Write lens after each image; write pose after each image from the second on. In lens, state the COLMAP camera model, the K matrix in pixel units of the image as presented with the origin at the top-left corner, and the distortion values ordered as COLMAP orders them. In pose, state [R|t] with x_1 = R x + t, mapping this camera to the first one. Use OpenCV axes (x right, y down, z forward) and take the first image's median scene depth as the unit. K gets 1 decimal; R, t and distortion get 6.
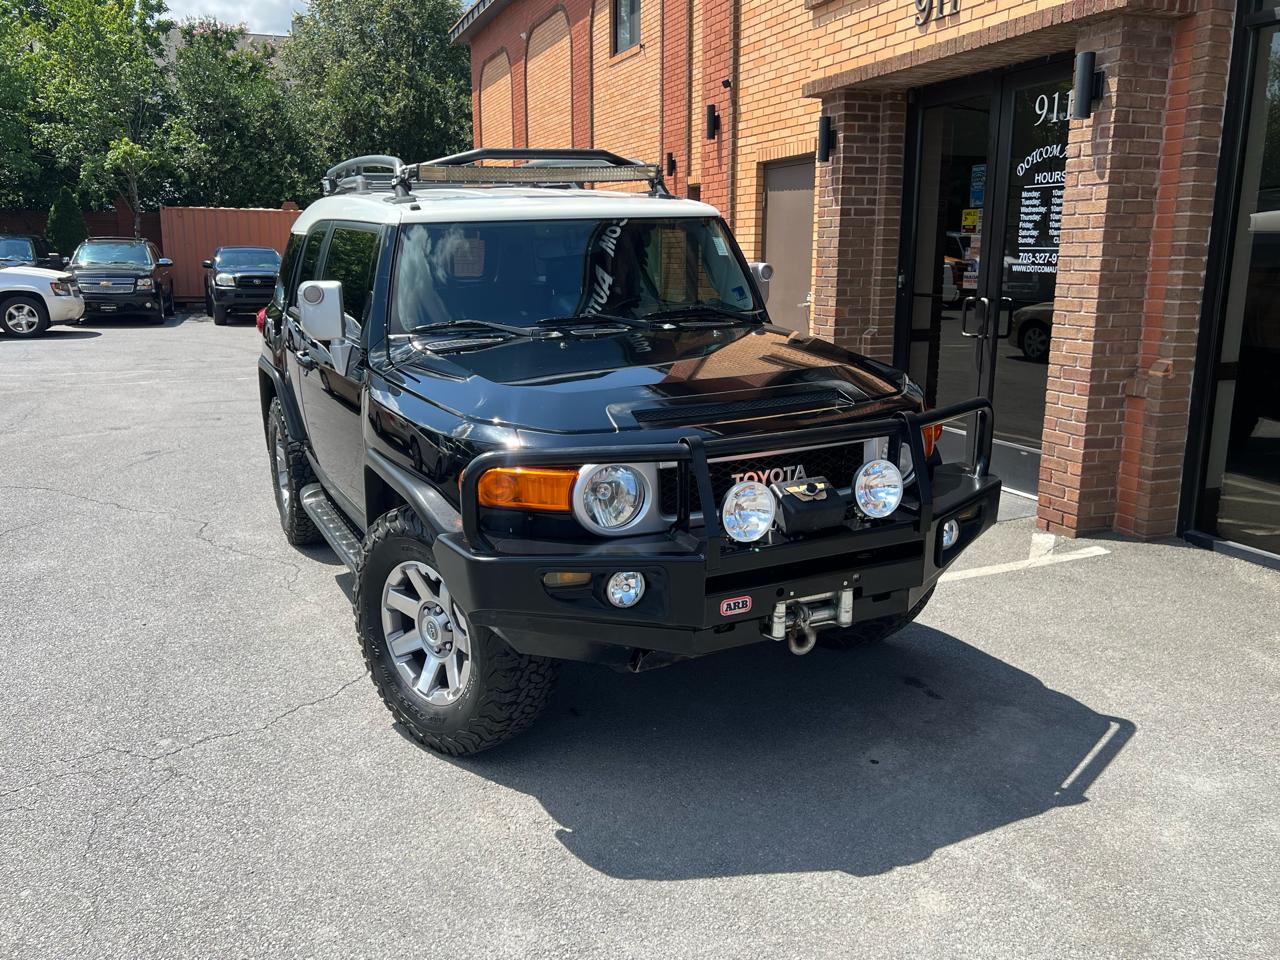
lens RADIAL K [[1056.7, 0, 628.7], [0, 1056.7, 487.5], [0, 0, 1]] dist [0.022925, -0.010365]
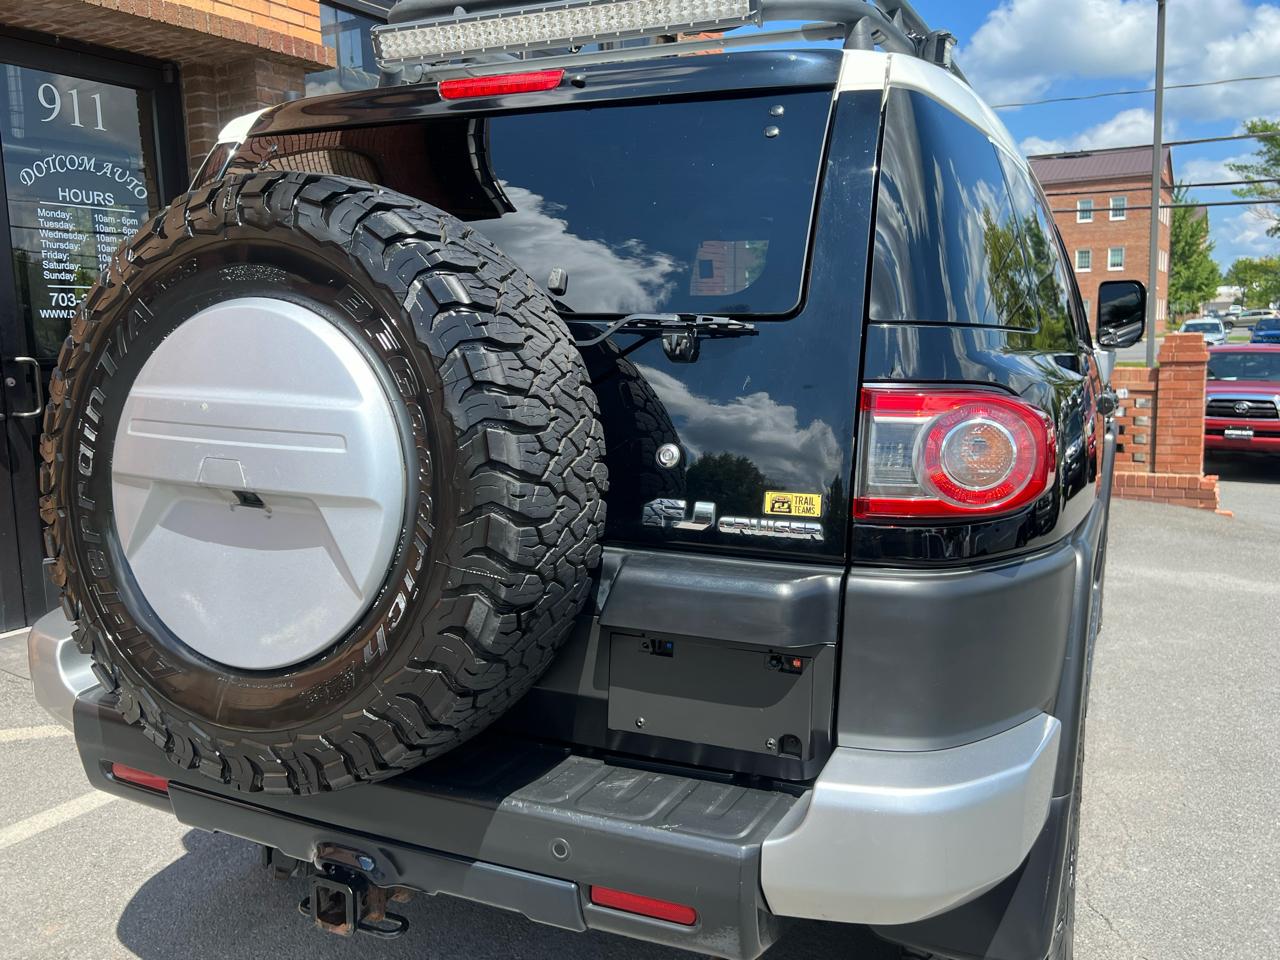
lens RADIAL K [[1071.0, 0, 636.3], [0, 1071.0, 469.6], [0, 0, 1]] dist [0.008263, -0.003735]
pose [[-0.633992, -0.083959, 0.768768, -0.458807], [0.191229, 0.946197, 0.261040, -0.223653], [-0.749323, 0.312508, -0.583827, 1.175829]]
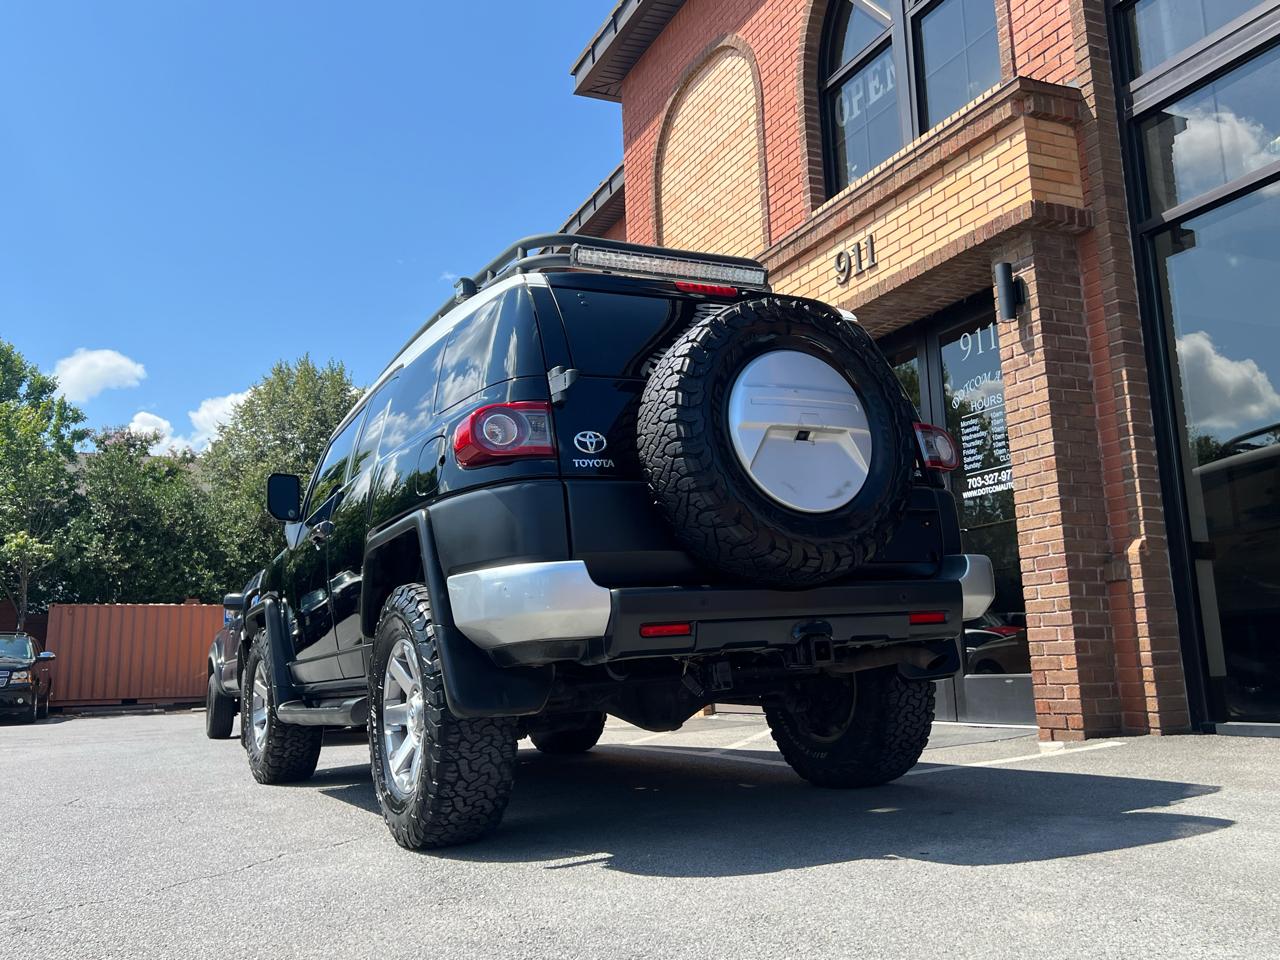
lens RADIAL K [[1108.7, 0, 637.4], [0, 1108.7, 471.5], [0, 0, 1]] dist [0.057950, -0.079510]
pose [[0.996330, -0.018154, 0.083651, -0.028209], [0.049236, 0.920948, -0.386562, 0.162347], [-0.070020, 0.389262, 0.918462, 0.058855]]
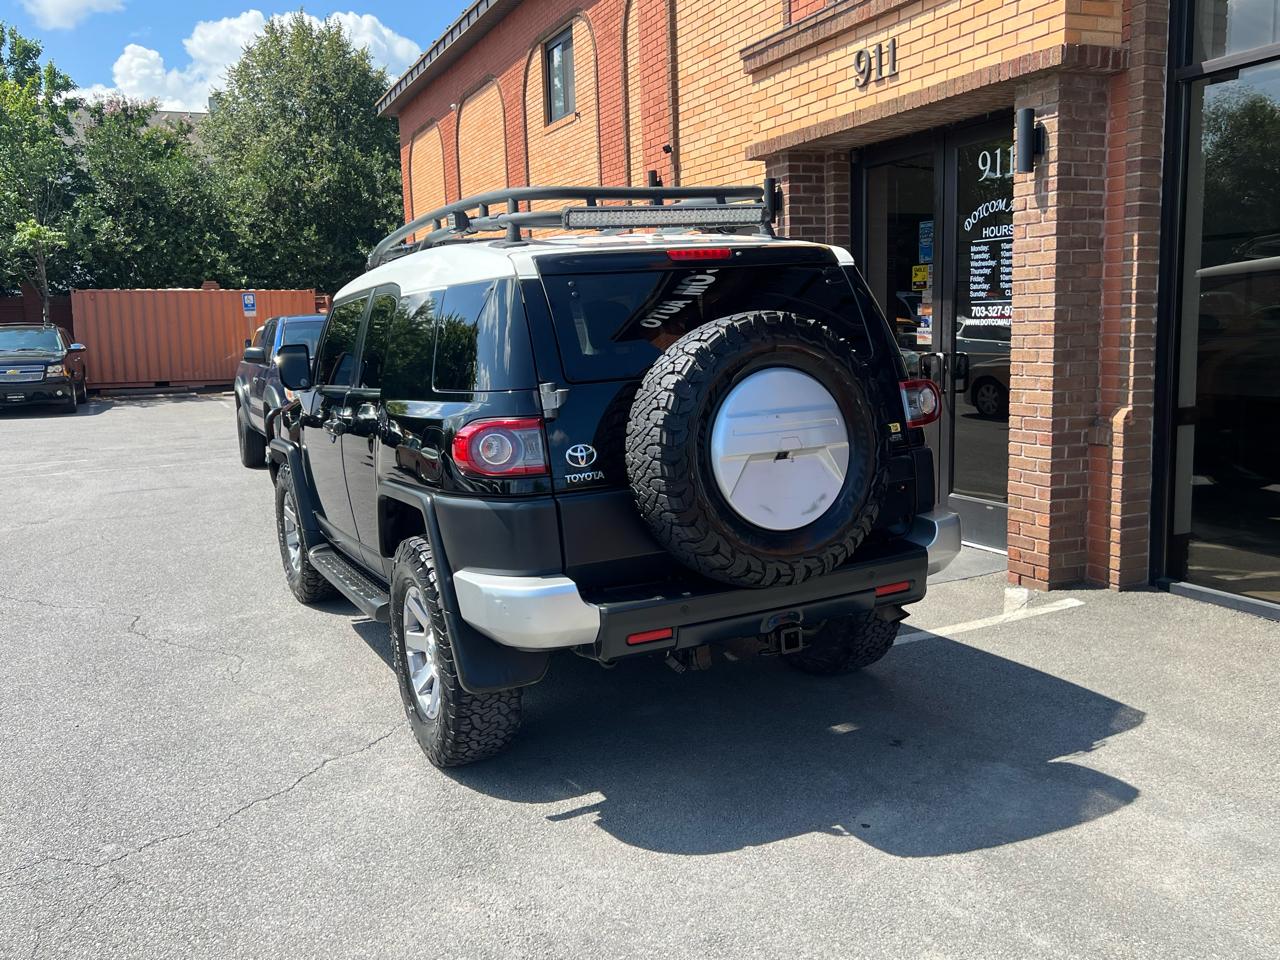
lens RADIAL K [[1111.6, 0, 628.9], [0, 1111.6, 481.4], [0, 0, 1]] dist [0.035179, -0.028906]
pose [[0.997999, -0.037831, 0.050656, -0.011728], [0.041612, 0.996254, -0.075800, 0.007915], [-0.047599, 0.077756, 0.995835, -0.013276]]
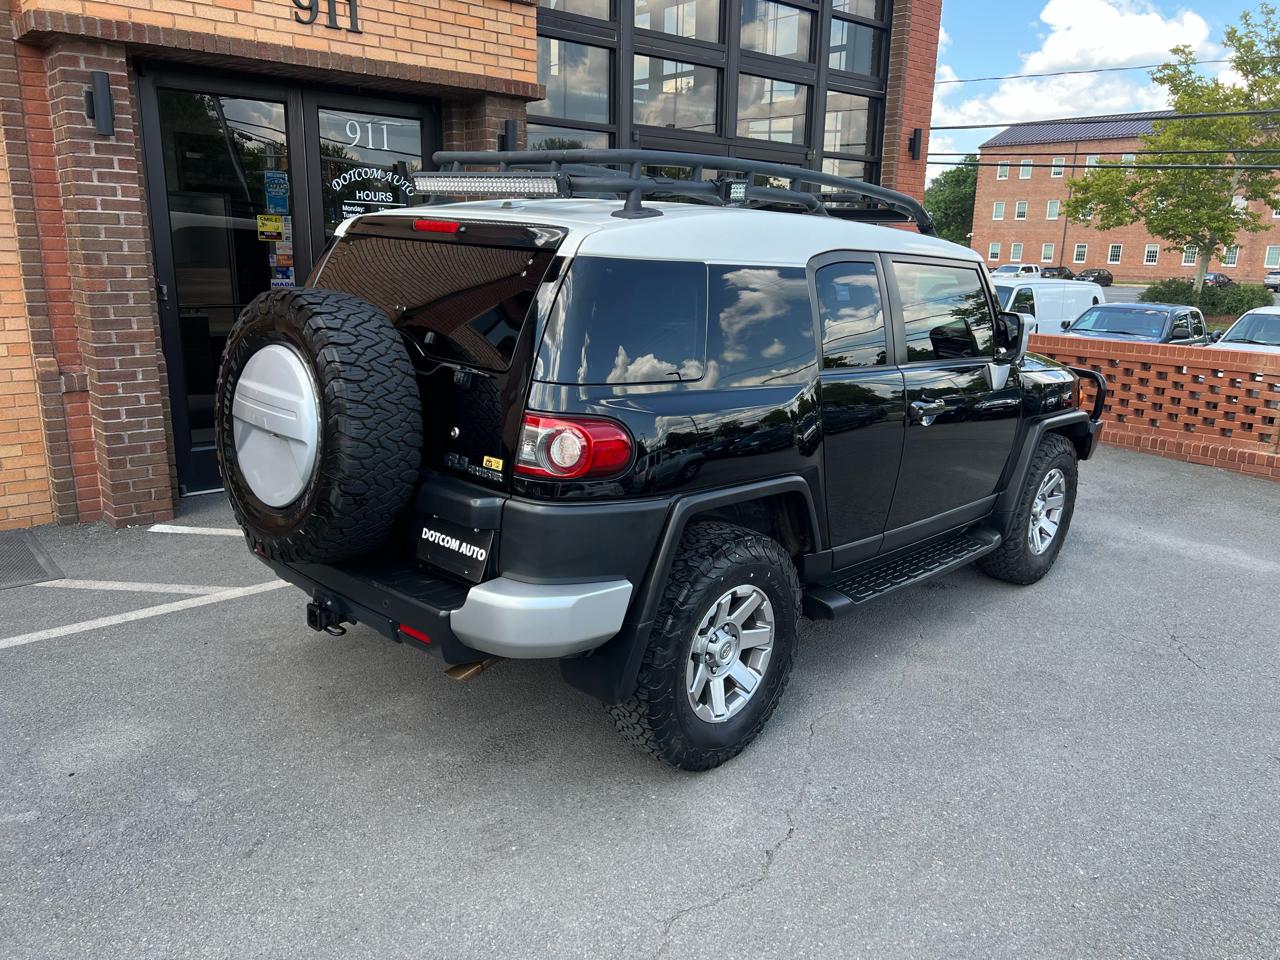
lens RADIAL K [[963.0, 0, 641.9], [0, 963.0, 486.1], [0, 0, 1]] dist [0.058279, -0.069916]
pose [[-0.357021, -0.231779, 0.904883, -0.721359], [0.179735, 0.933578, 0.310043, -0.263148], [-0.916641, 0.273331, -0.291649, 1.089053]]
